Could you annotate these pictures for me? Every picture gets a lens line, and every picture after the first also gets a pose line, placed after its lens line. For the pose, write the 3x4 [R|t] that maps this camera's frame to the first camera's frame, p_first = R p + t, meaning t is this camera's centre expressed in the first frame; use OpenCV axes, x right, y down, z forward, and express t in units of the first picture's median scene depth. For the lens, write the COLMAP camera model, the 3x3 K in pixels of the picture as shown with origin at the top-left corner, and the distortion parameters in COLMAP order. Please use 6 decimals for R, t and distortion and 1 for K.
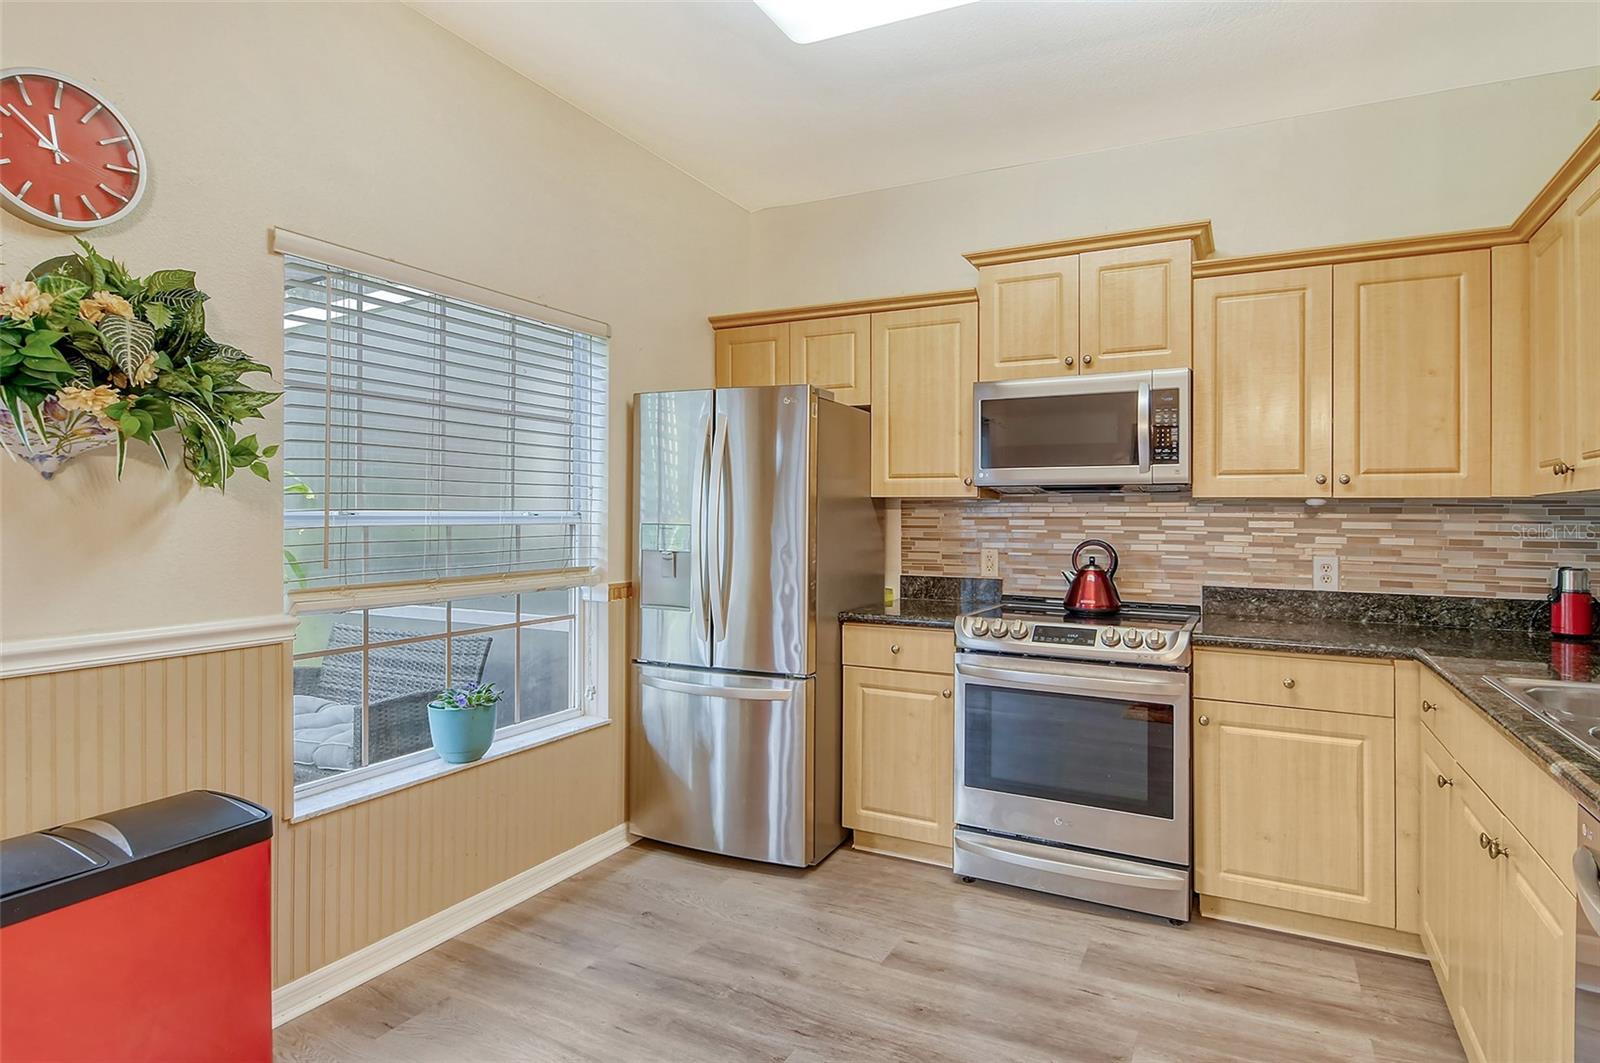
lens RADIAL K [[869.2, 0, 800.0], [0, 869.2, 531.5], [0, 0, 1]] dist [0.040474, -0.038511]
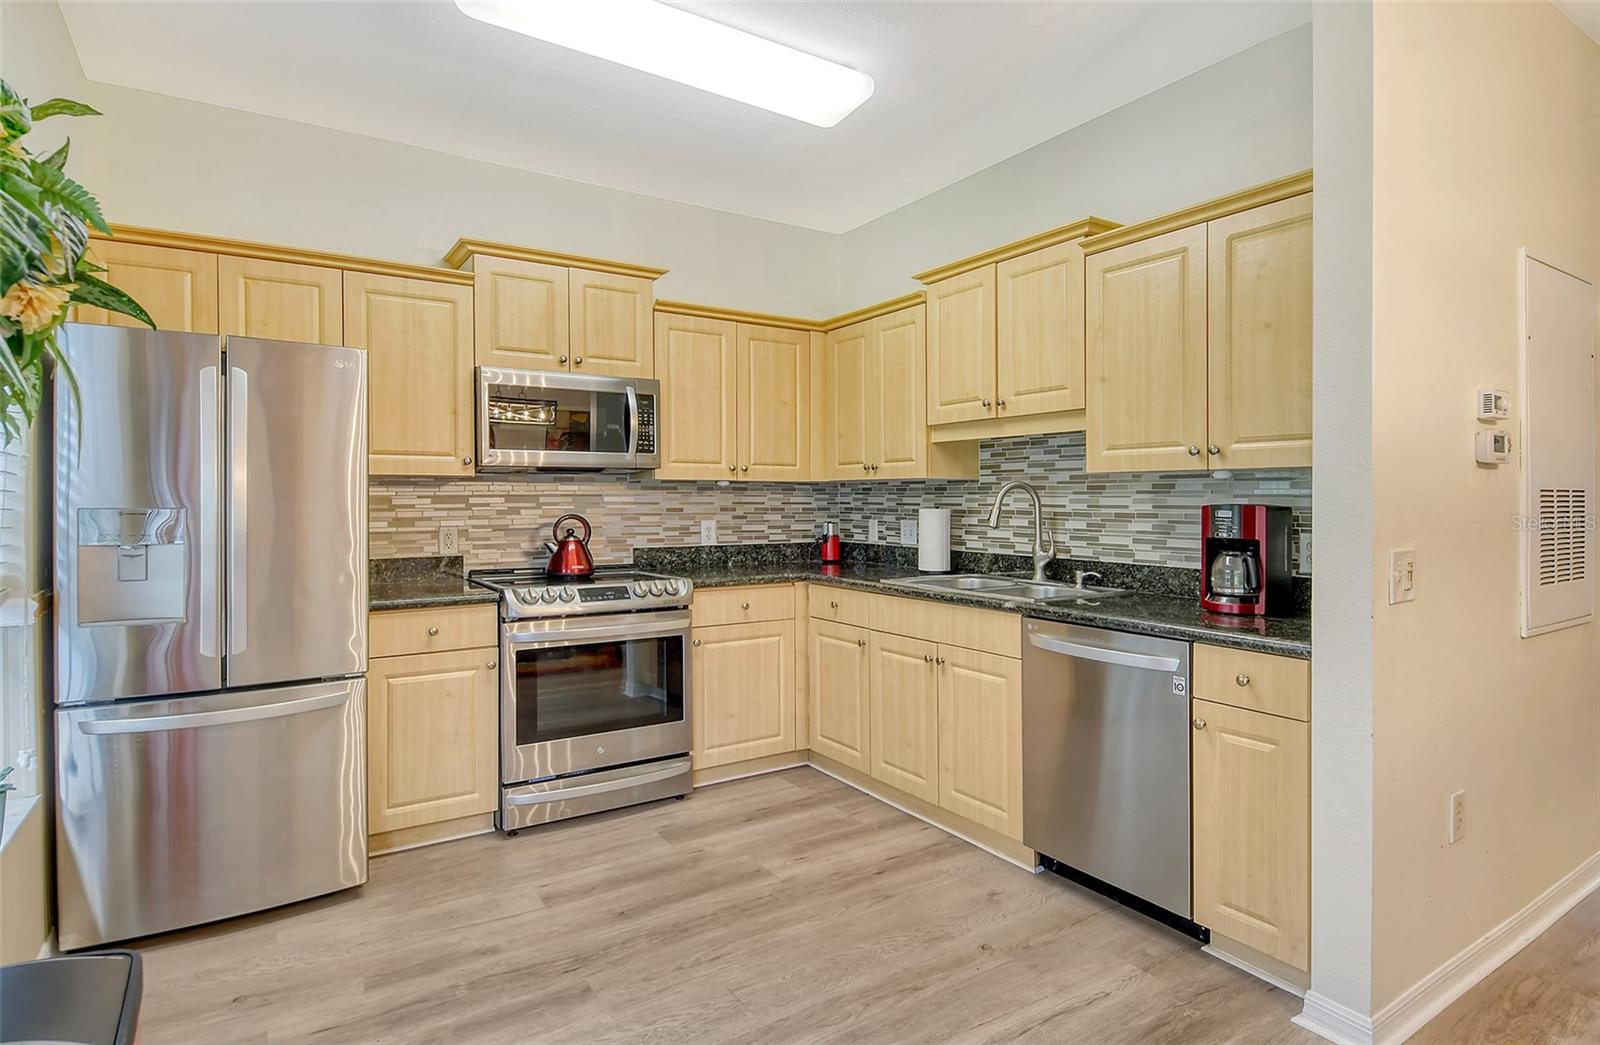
lens RADIAL K [[882.1, 0, 851.3], [0, 882.1, 508.1], [0, 0, 1]] dist [-0.001645, -0.001045]
pose [[0.466115, -0.019895, 0.884500, -0.608023], [0.019508, 0.999735, 0.012206, -0.006609], [-0.884509, 0.011566, 0.466380, 0.133878]]
